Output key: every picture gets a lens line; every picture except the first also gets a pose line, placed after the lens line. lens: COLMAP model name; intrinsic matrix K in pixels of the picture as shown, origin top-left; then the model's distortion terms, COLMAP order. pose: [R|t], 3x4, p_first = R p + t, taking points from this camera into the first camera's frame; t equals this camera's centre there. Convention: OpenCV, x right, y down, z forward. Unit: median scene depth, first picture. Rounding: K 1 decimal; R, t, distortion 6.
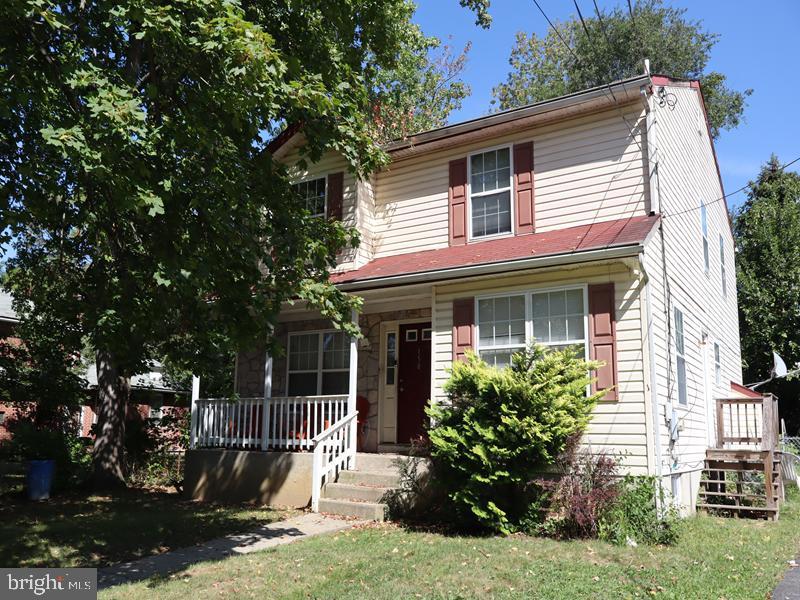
lens RADIAL K [[673.3, 0, 400.0], [0, 673.3, 300.0], [0, 0, 1]] dist [0.001622, 0.000720]
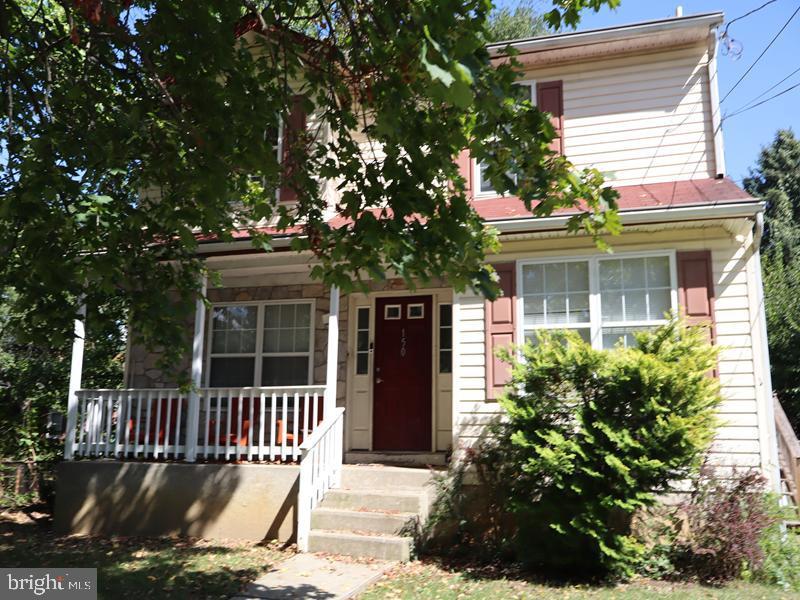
lens RADIAL K [[646.6, 0, 406.2], [0, 646.6, 318.0], [0, 0, 1]] dist [0.002240, 0.000051]
pose [[0.955327, 0.043969, 0.292262, -0.202764], [-0.052048, 0.998446, 0.019921, 0.047286], [-0.290932, -0.034243, 0.956131, 0.295720]]
